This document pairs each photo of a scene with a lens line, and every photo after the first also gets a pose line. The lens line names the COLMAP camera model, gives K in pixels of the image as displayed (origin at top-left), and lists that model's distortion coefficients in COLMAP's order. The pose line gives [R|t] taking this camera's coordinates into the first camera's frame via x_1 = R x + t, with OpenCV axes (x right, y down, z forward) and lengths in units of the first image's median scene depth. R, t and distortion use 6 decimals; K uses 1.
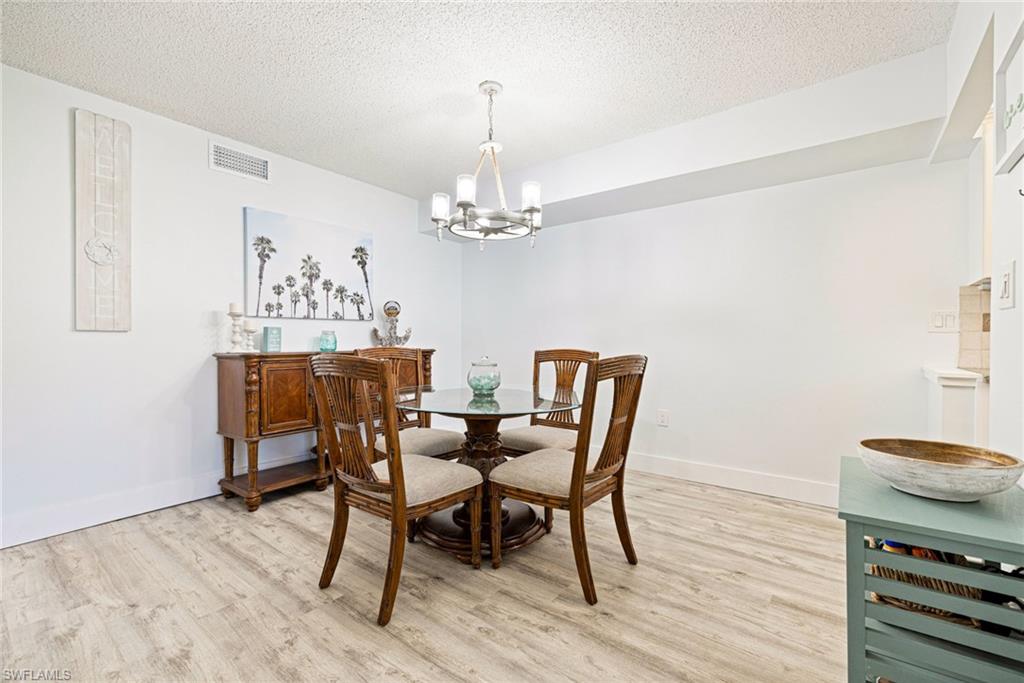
lens RADIAL K [[439.2, 0, 512.0], [0, 439.2, 341.5], [0, 0, 1]] dist [-0.000695, -0.000251]
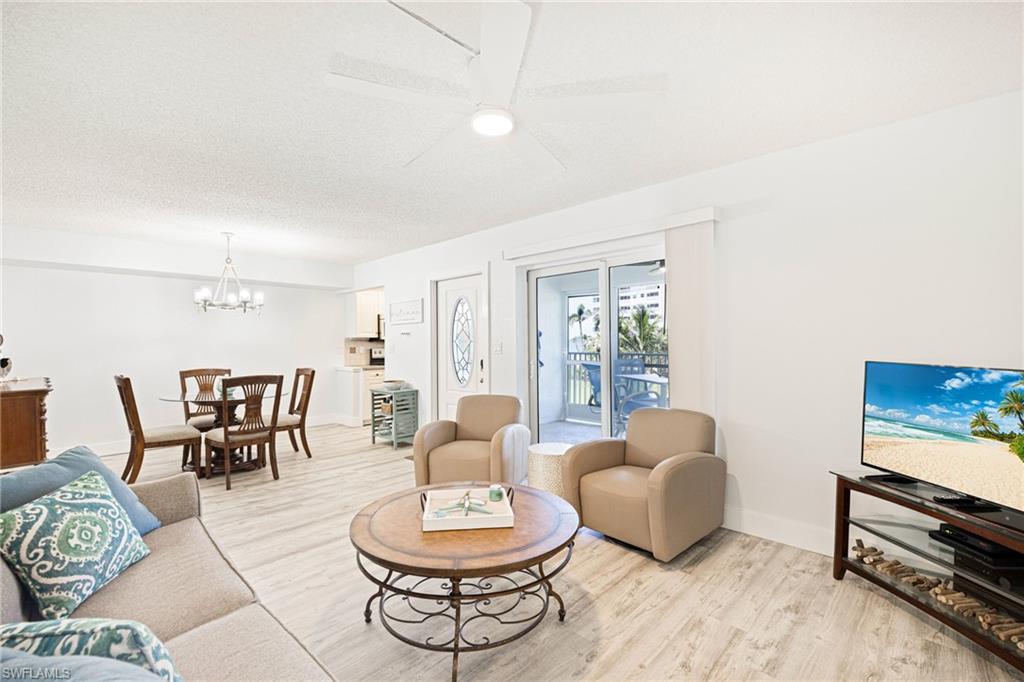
lens RADIAL K [[439.2, 0, 512.0], [0, 439.2, 341.0], [0, 0, 1]] dist [-0.000695, -0.000251]
pose [[0.093781, -0.001088, 0.995592, -1.362572], [0.008287, 0.999966, 0.000313, -0.075440], [-0.995558, 0.008221, 0.093787, -0.306765]]
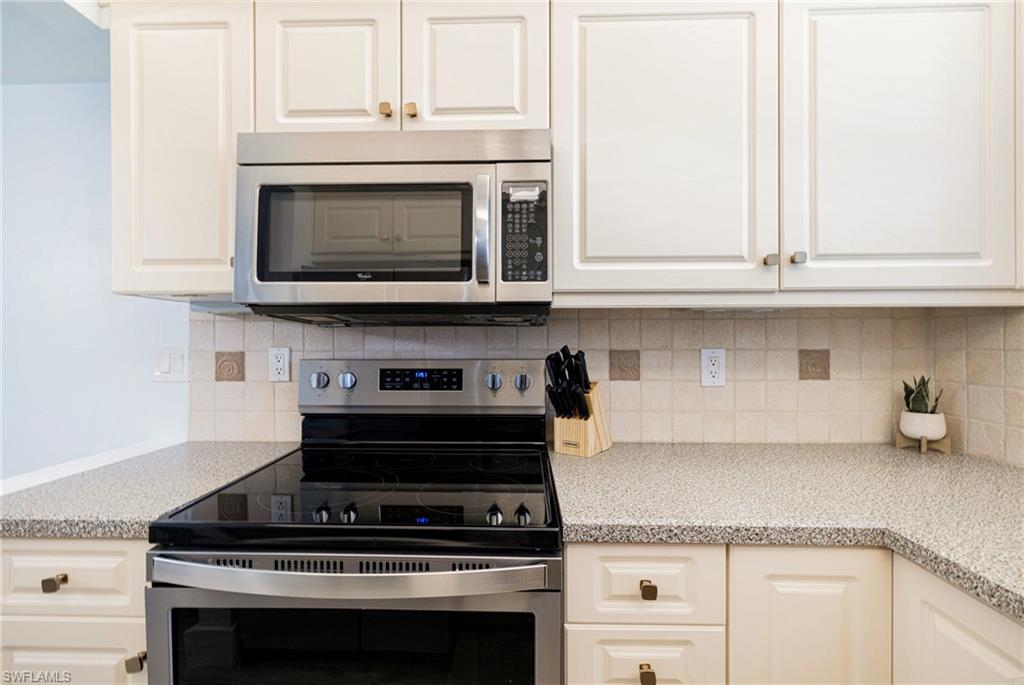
lens RADIAL K [[442.4, 0, 511.2], [0, 442.4, 348.0], [0, 0, 1]] dist [-0.001410, 0.000182]
pose [[0.800381, -0.010805, 0.599394, 0.824428], [0.005078, 0.999924, 0.011244, -0.055536], [-0.599470, -0.005956, 0.800375, 0.191972]]
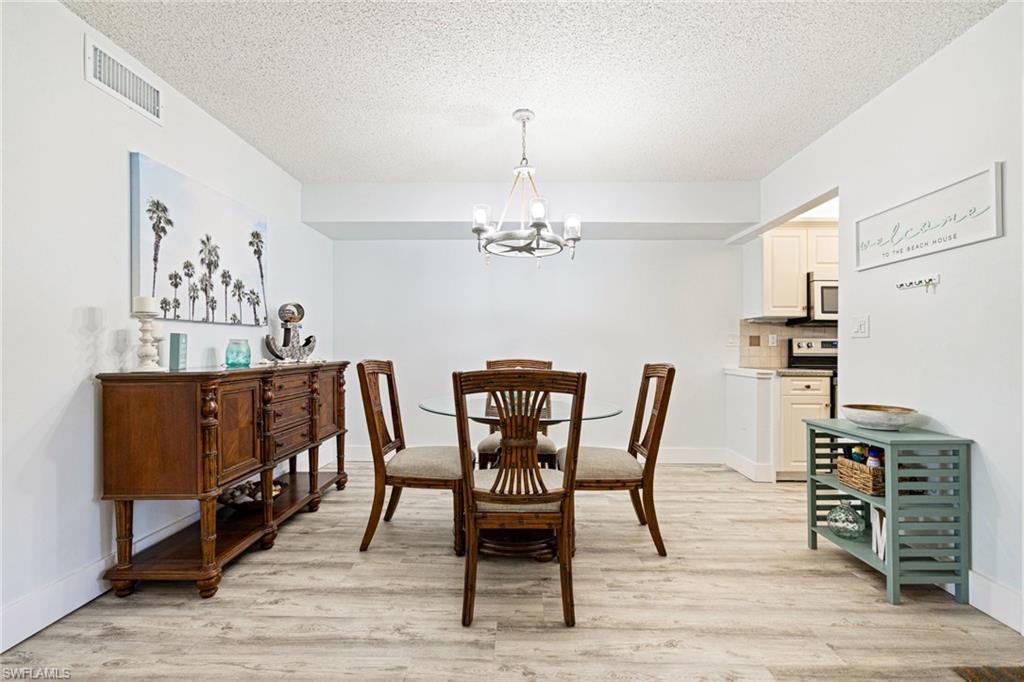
lens RADIAL K [[442.4, 0, 511.2], [0, 442.4, 346.5], [0, 0, 1]] dist [-0.001410, 0.000182]
pose [[0.801160, 0.003187, 0.598442, -0.524158], [0.000298, 0.999984, -0.005724, -0.008088], [-0.598451, 0.004764, 0.801145, 0.118116]]
